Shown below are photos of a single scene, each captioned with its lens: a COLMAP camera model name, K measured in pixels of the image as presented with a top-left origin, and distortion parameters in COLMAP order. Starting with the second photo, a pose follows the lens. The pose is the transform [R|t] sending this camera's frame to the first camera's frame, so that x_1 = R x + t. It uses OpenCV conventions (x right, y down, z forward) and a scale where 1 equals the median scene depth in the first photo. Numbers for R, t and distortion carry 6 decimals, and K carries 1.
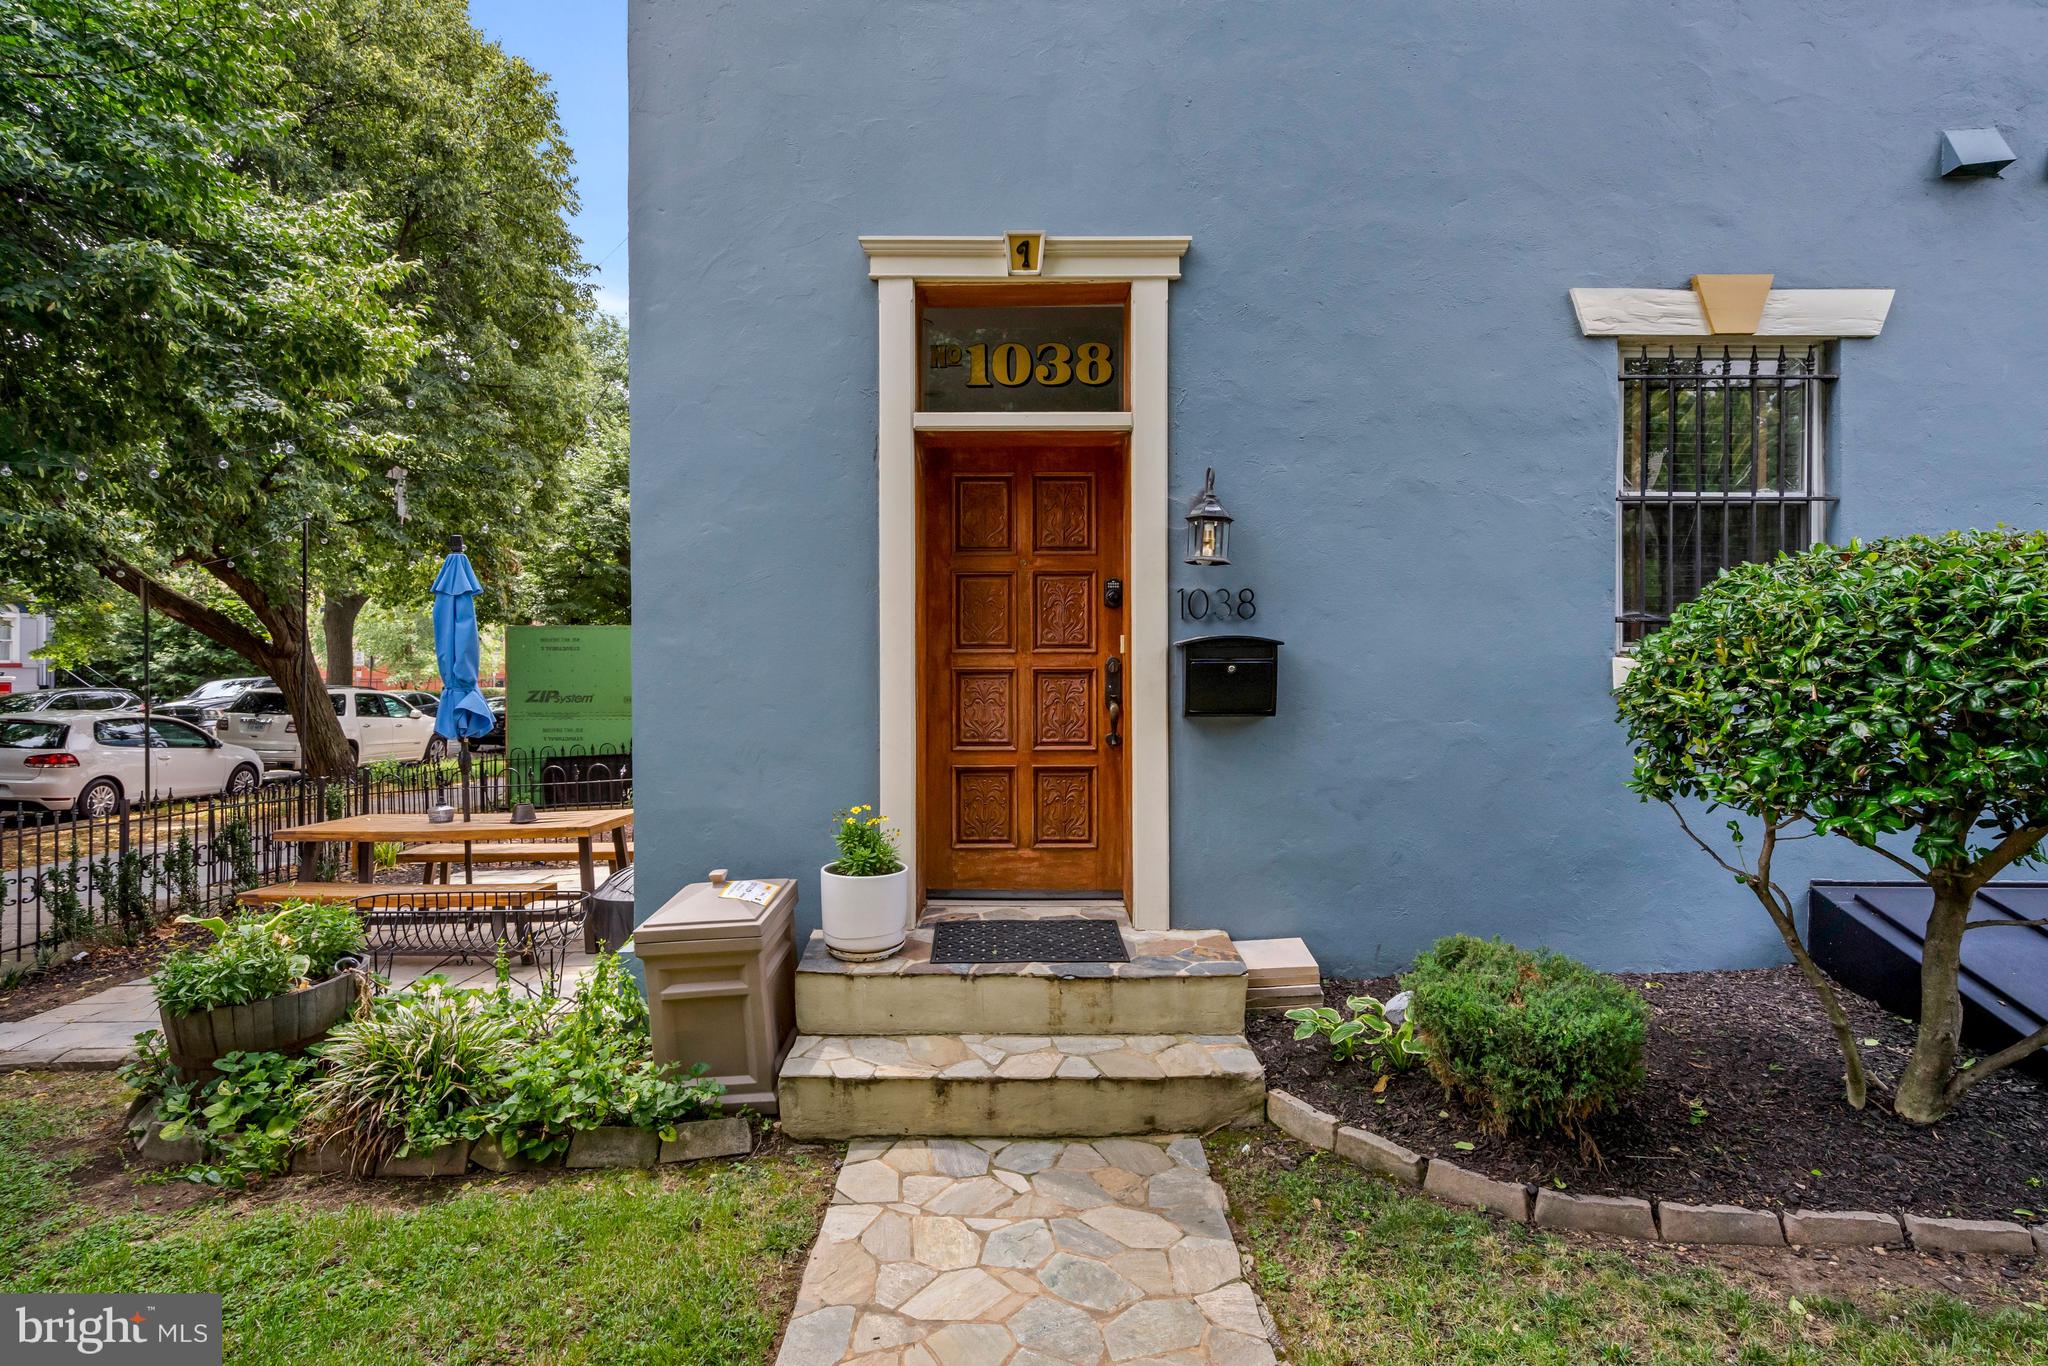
lens RADIAL K [[1071.0, 0, 1022.9], [0, 1071.0, 663.9], [0, 0, 1]] dist [0.002393, 0.000879]
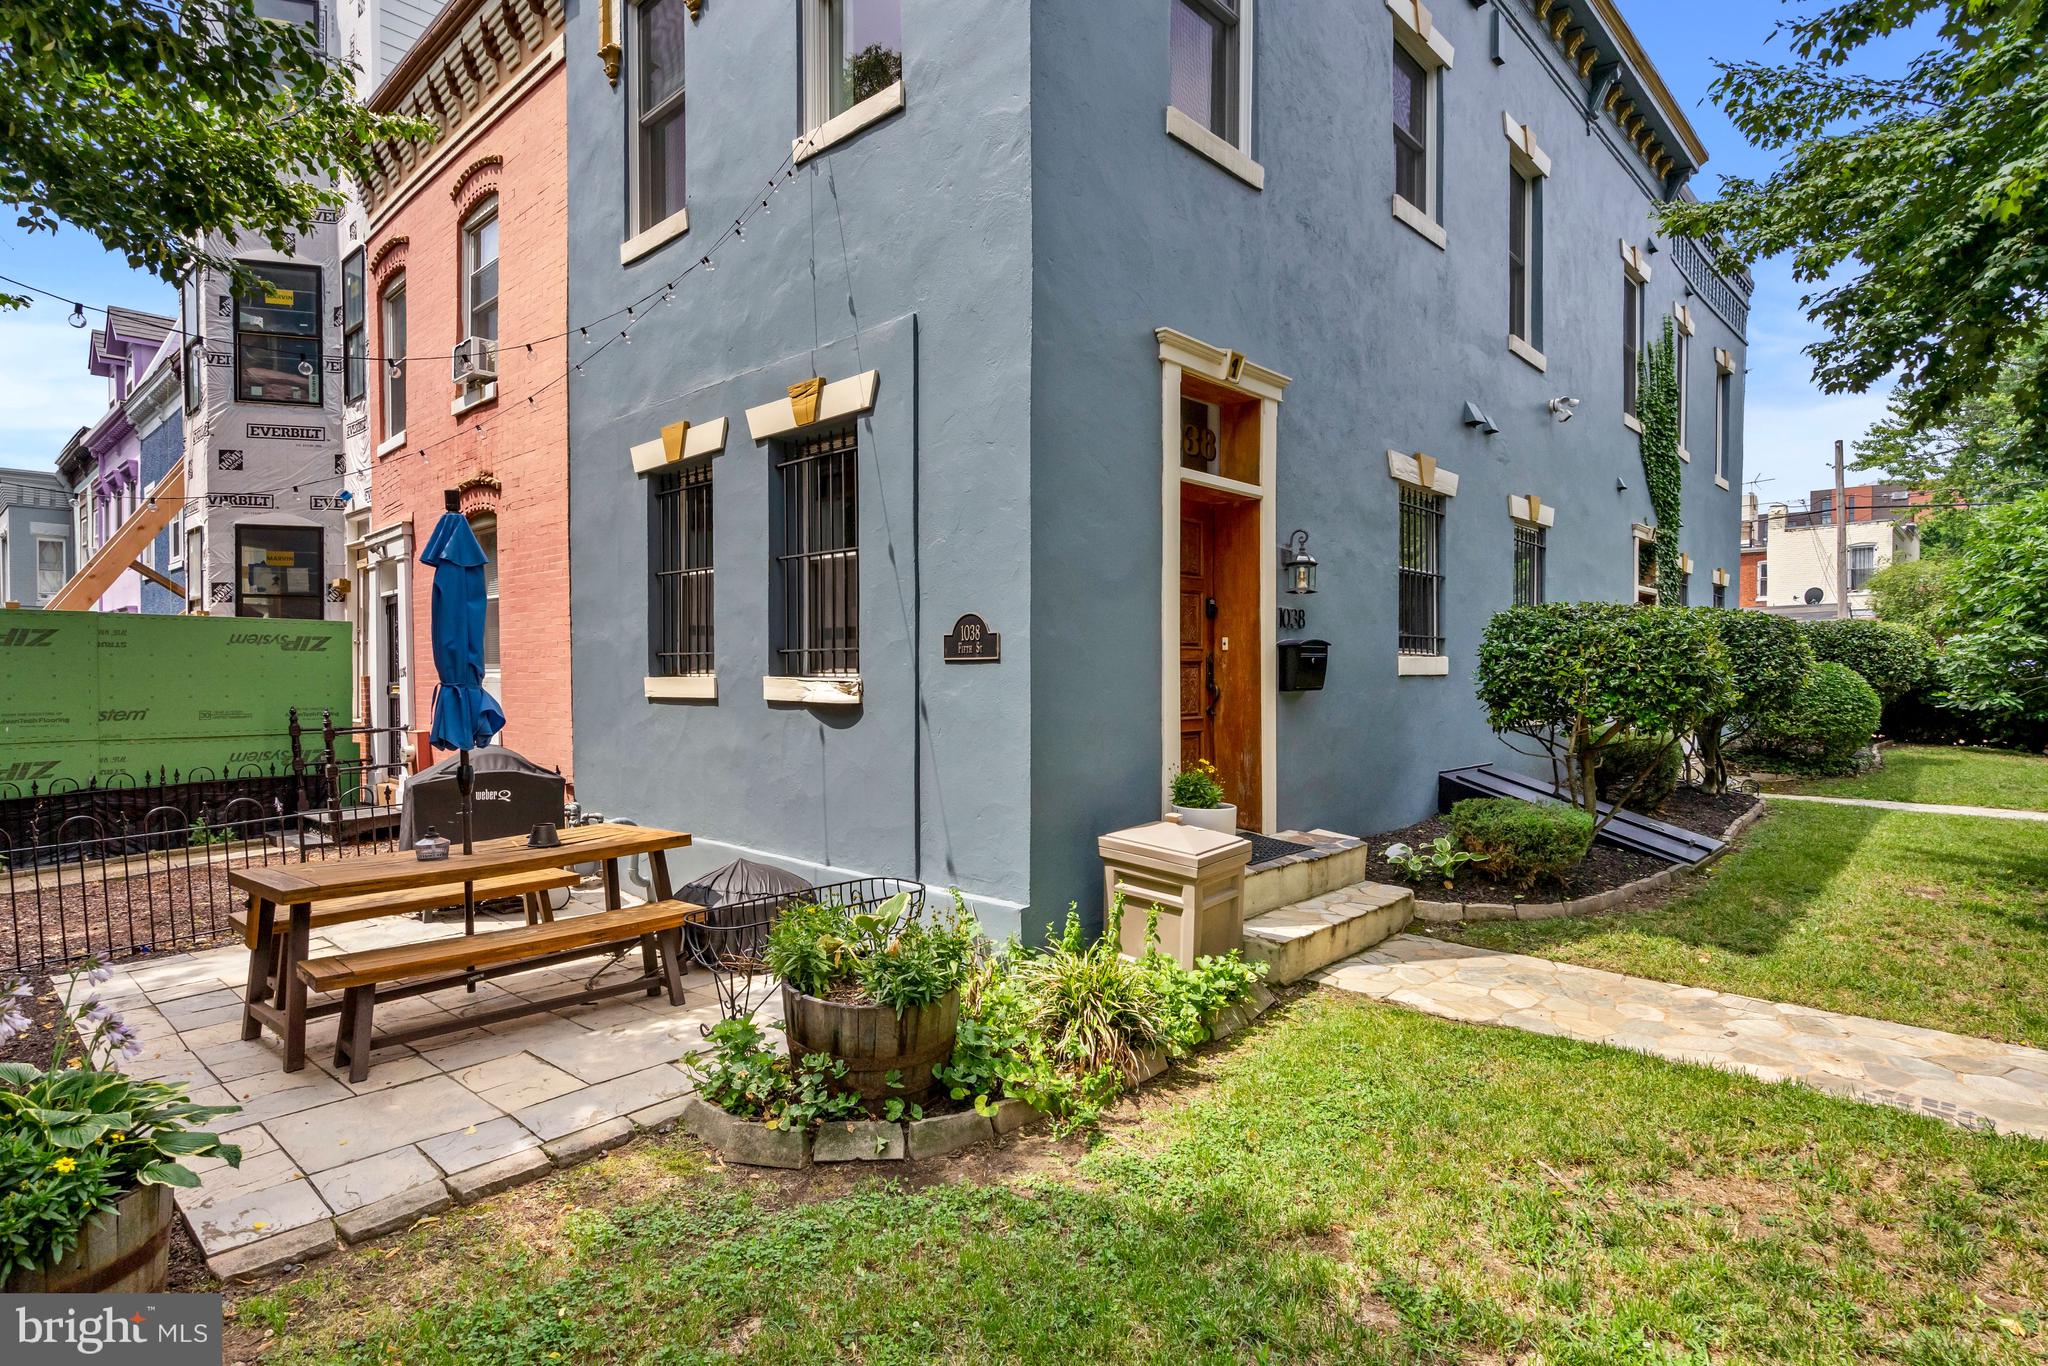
lens RADIAL K [[1054.4, 0, 1024.0], [0, 1054.4, 683.0], [0, 0, 1]] dist [-0.000037, 0.000142]
pose [[0.681499, -0.007898, 0.731776, -1.202686], [0.004412, 0.999968, 0.006683, 0.025821], [-0.731806, -0.001326, 0.681512, 0.246559]]
